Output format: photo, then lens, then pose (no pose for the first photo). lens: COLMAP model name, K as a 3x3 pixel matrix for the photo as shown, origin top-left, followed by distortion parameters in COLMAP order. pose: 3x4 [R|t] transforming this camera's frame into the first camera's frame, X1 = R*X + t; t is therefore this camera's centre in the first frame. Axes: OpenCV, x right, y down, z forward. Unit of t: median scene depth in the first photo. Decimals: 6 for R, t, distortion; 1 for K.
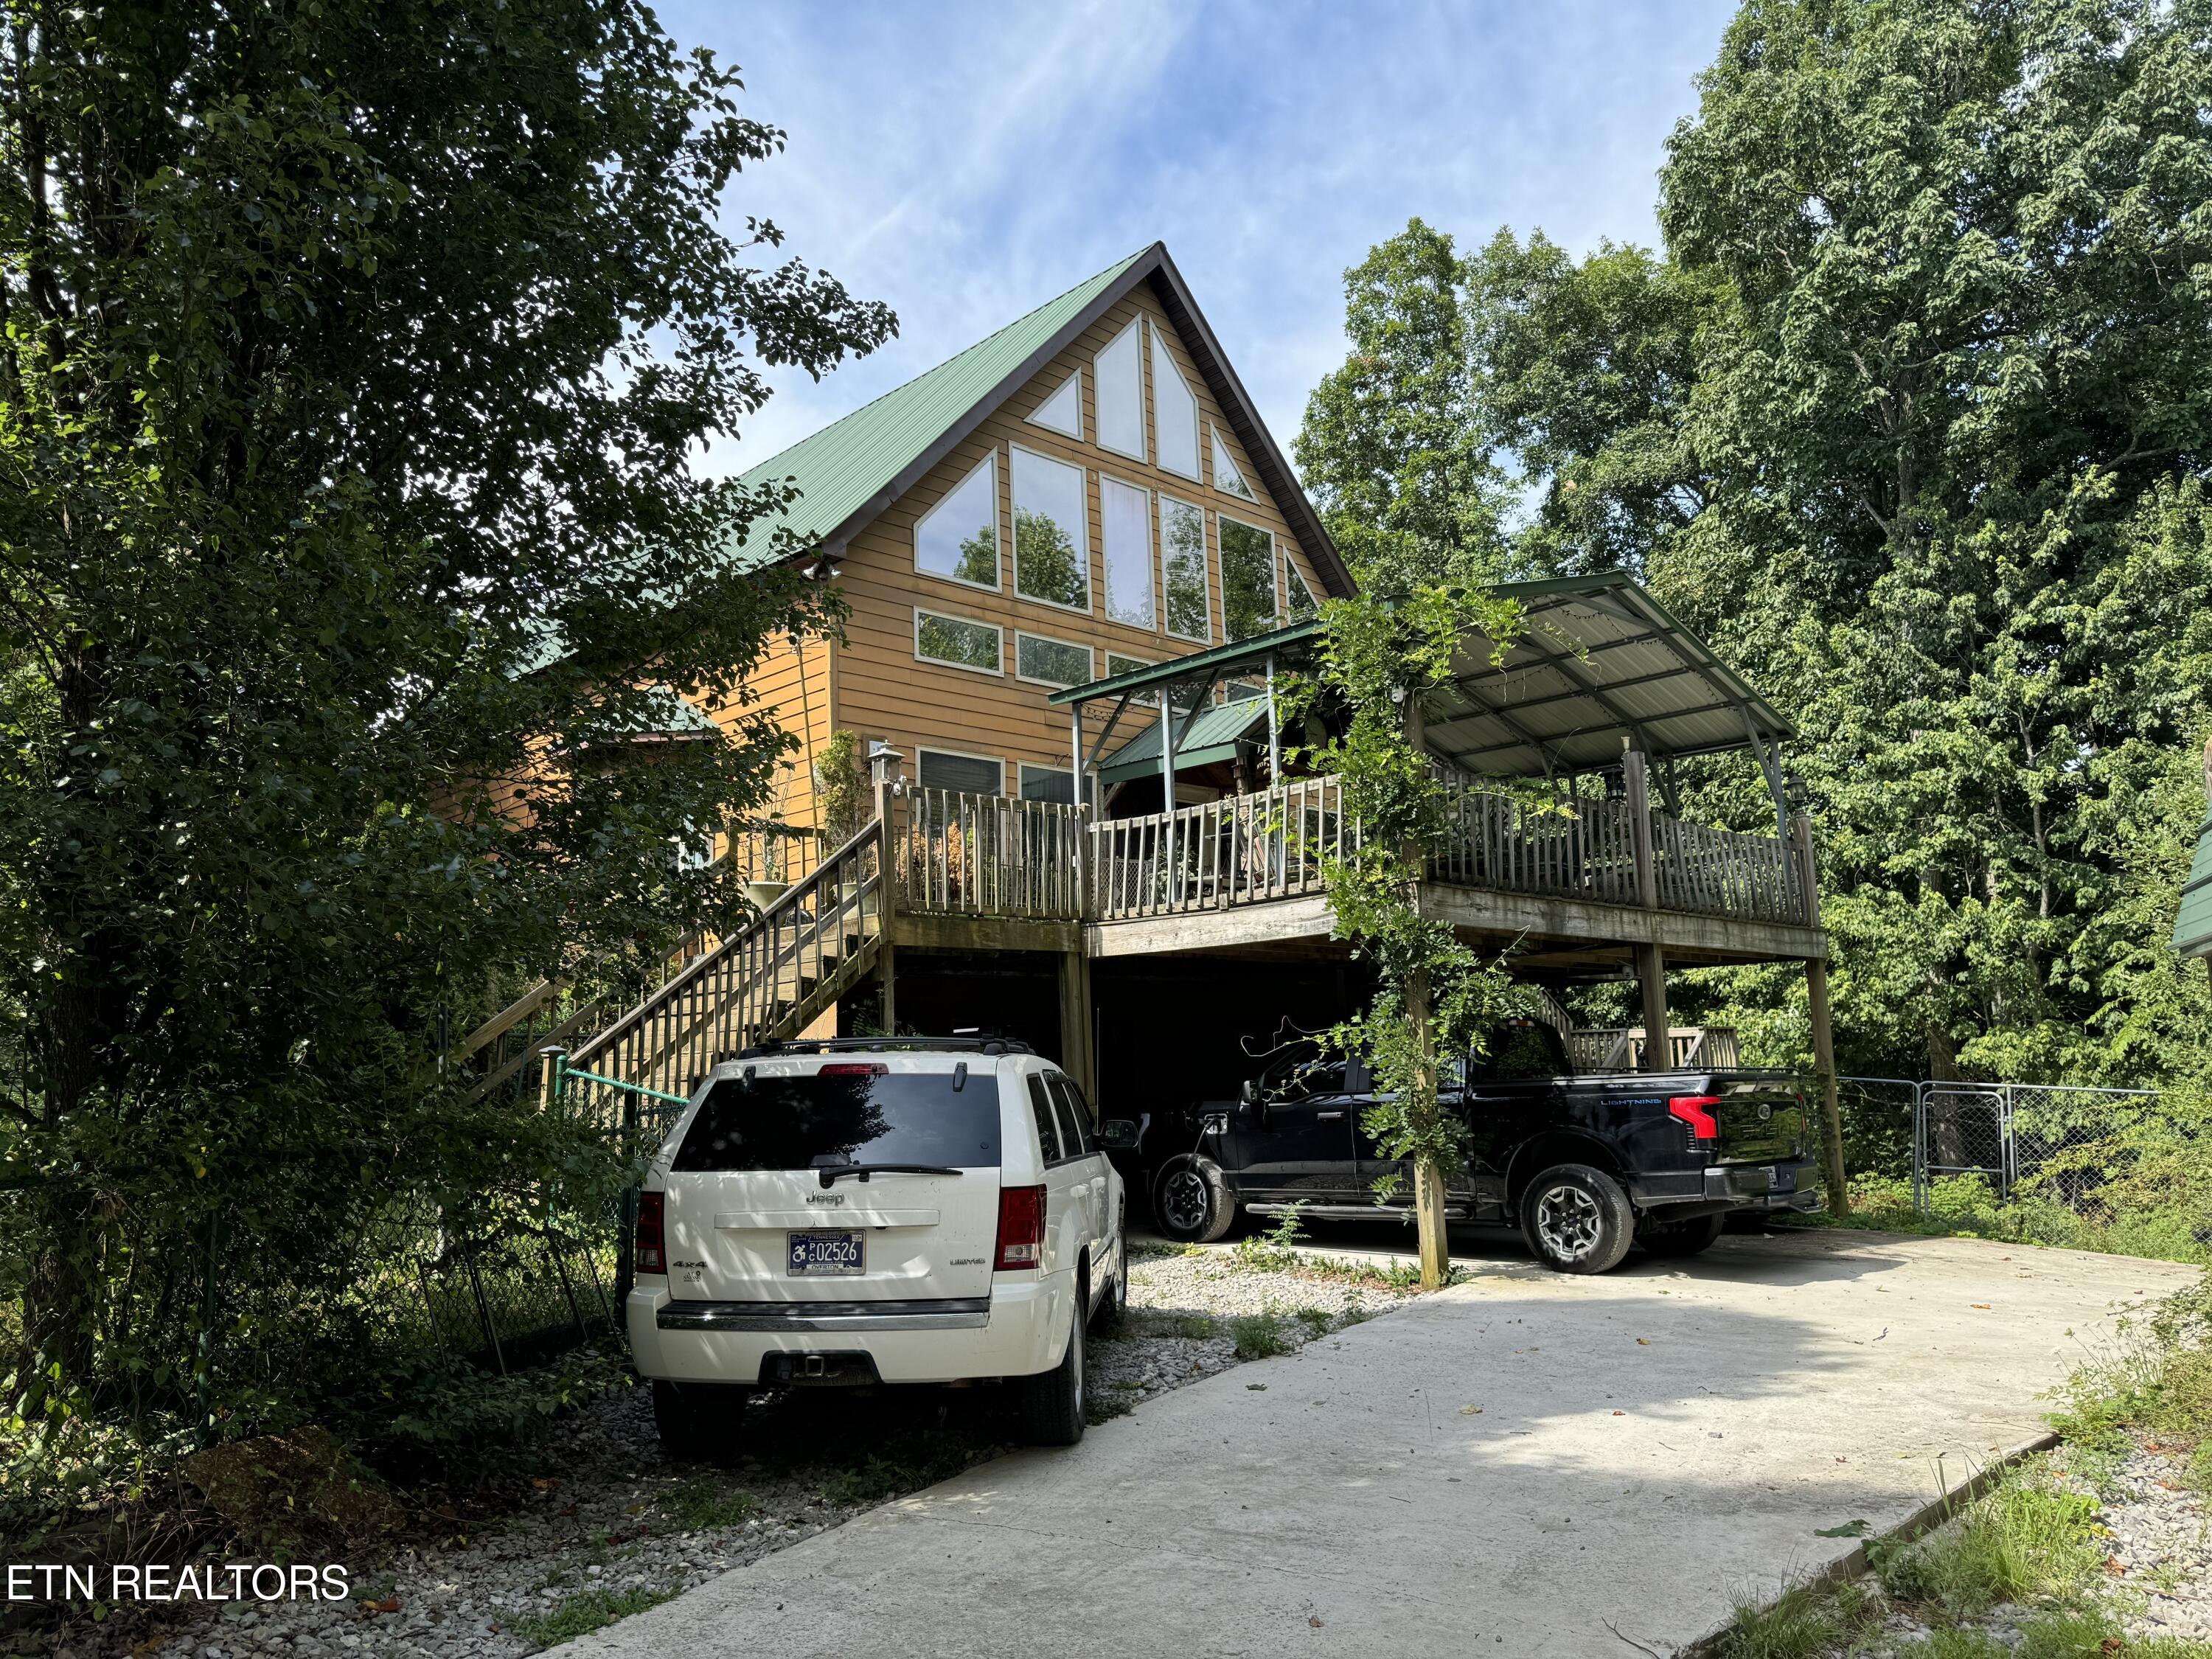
lens RADIAL K [[1562.7, 0, 1094.4], [0, 1562.7, 822.8], [0, 0, 1]] dist [0.044722, -0.052886]
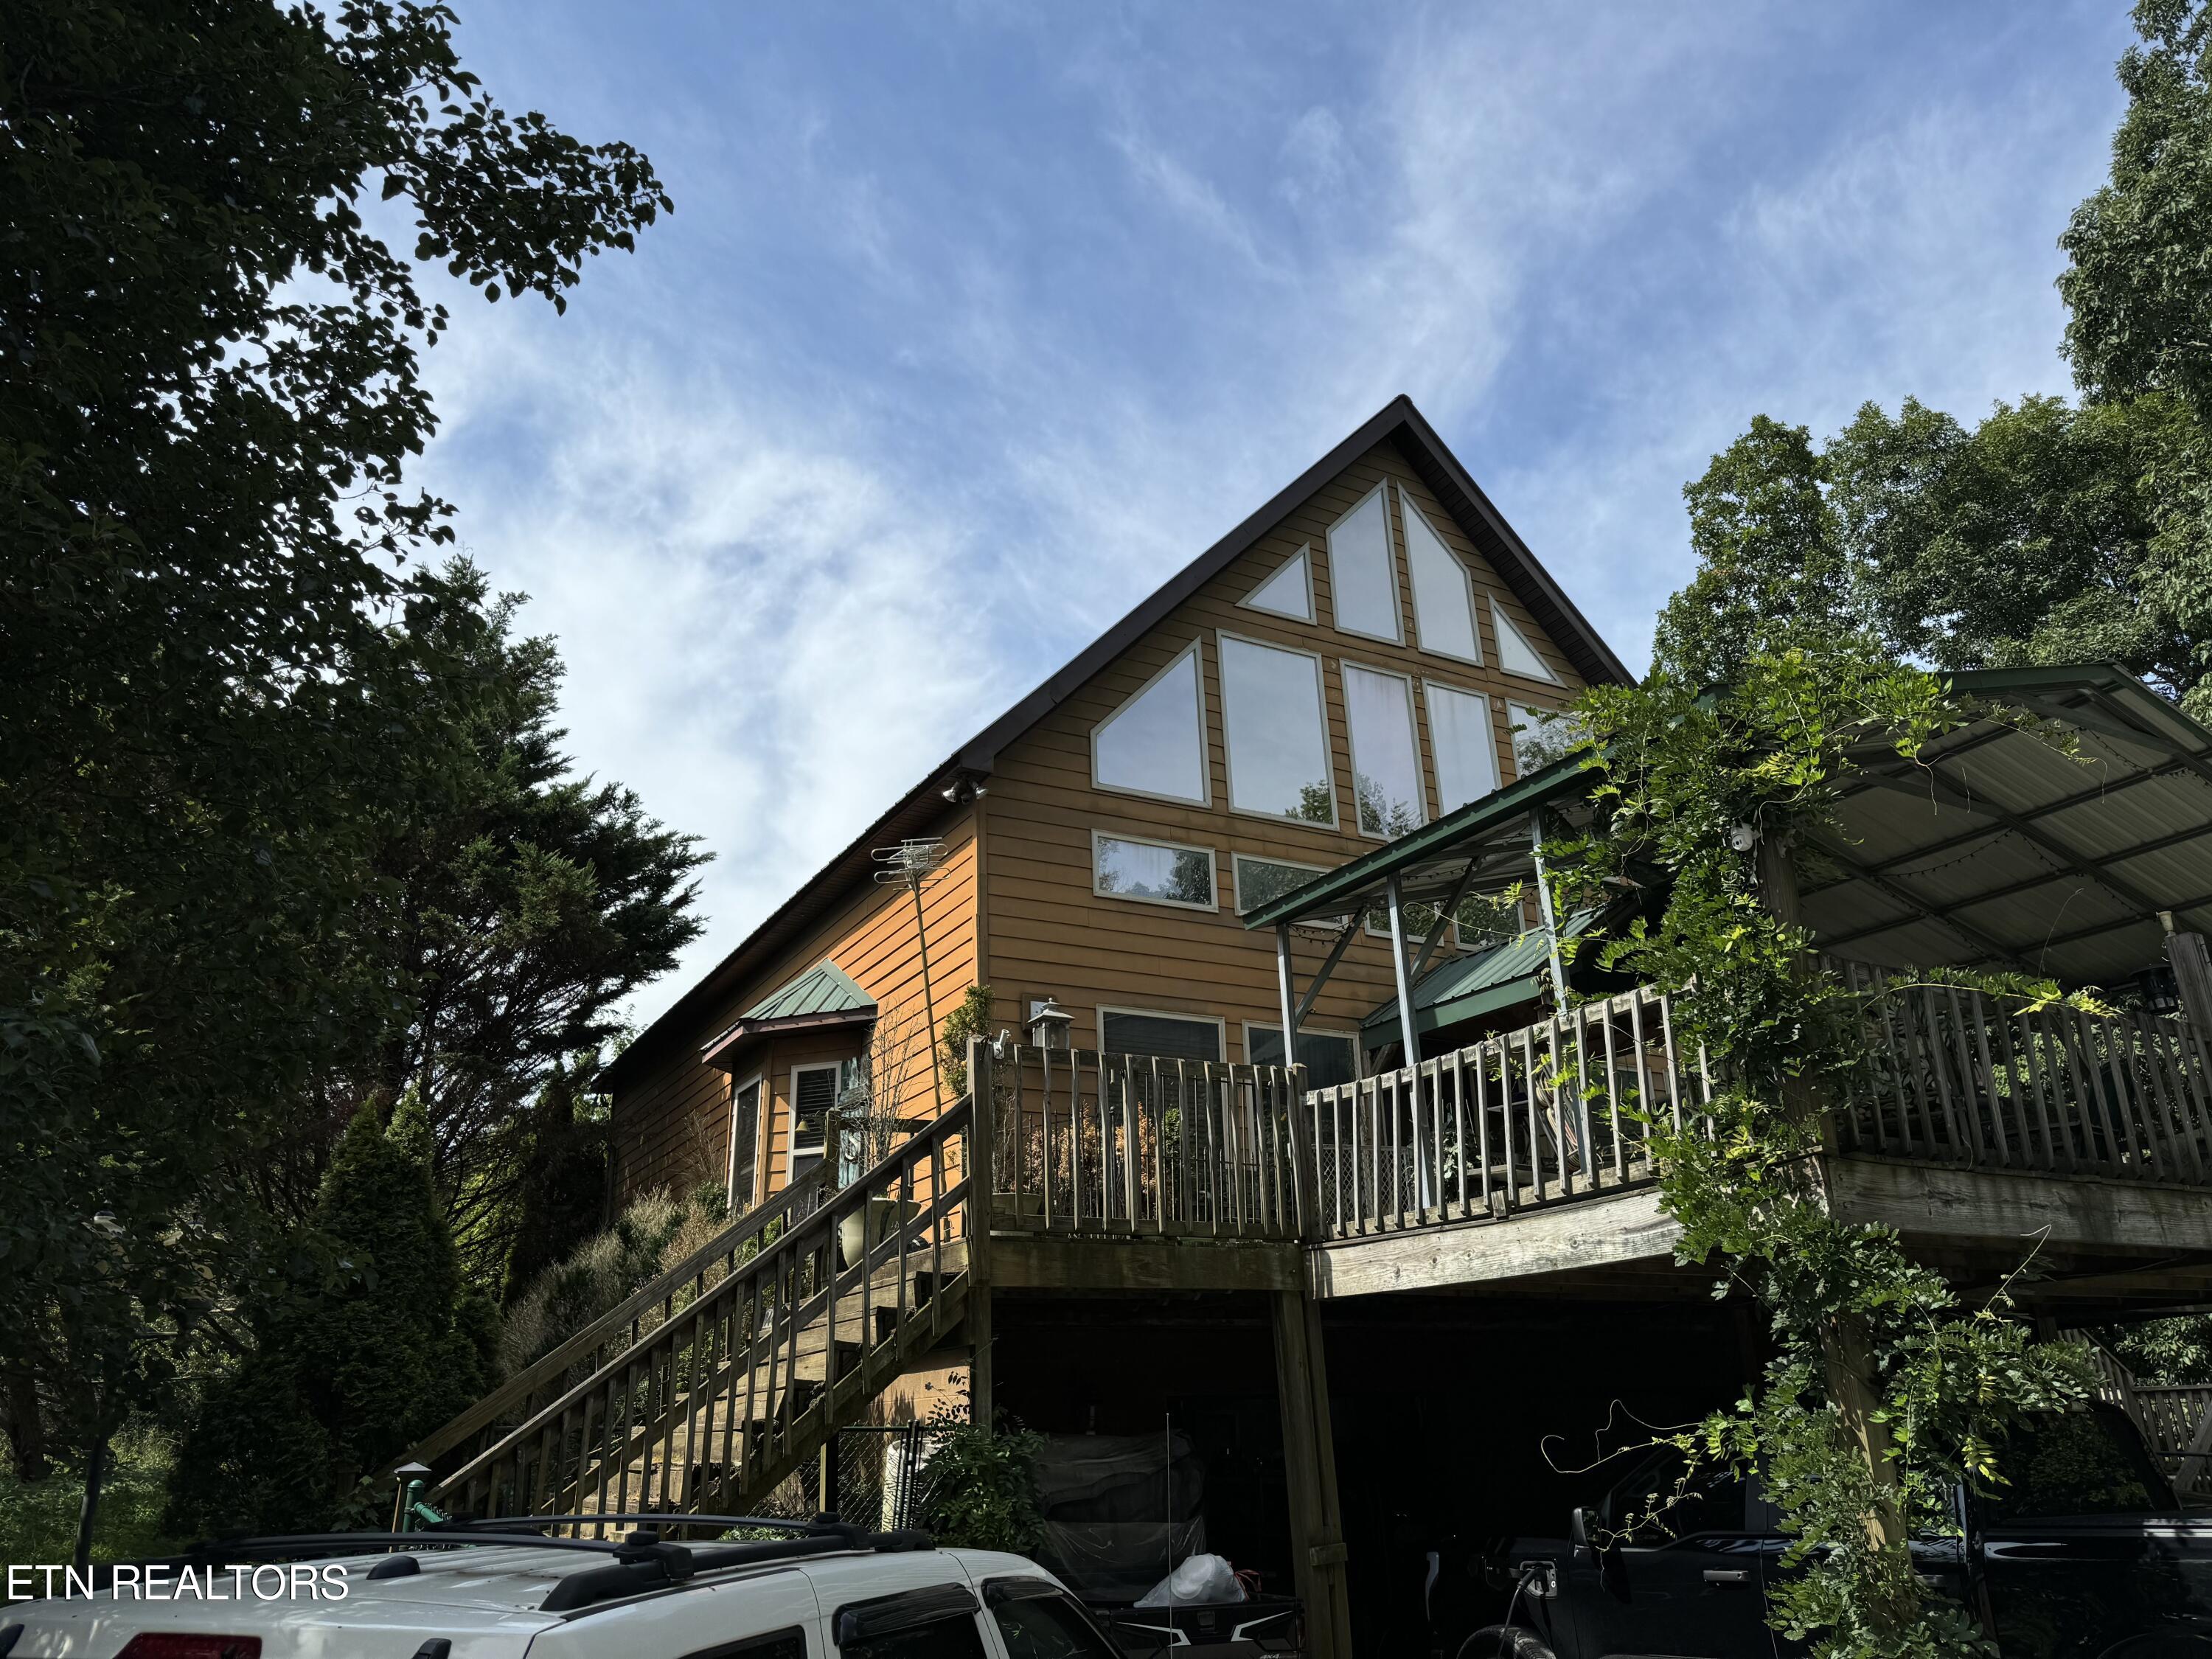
lens RADIAL K [[1562.7, 0, 1095.8], [0, 1562.7, 820.8], [0, 0, 1]] dist [0.044722, -0.052886]
pose [[0.967828, -0.092719, -0.233905, 0.081137], [0.043177, 0.977039, -0.208641, 0.022934], [0.247879, 0.191829, 0.949609, 0.307527]]
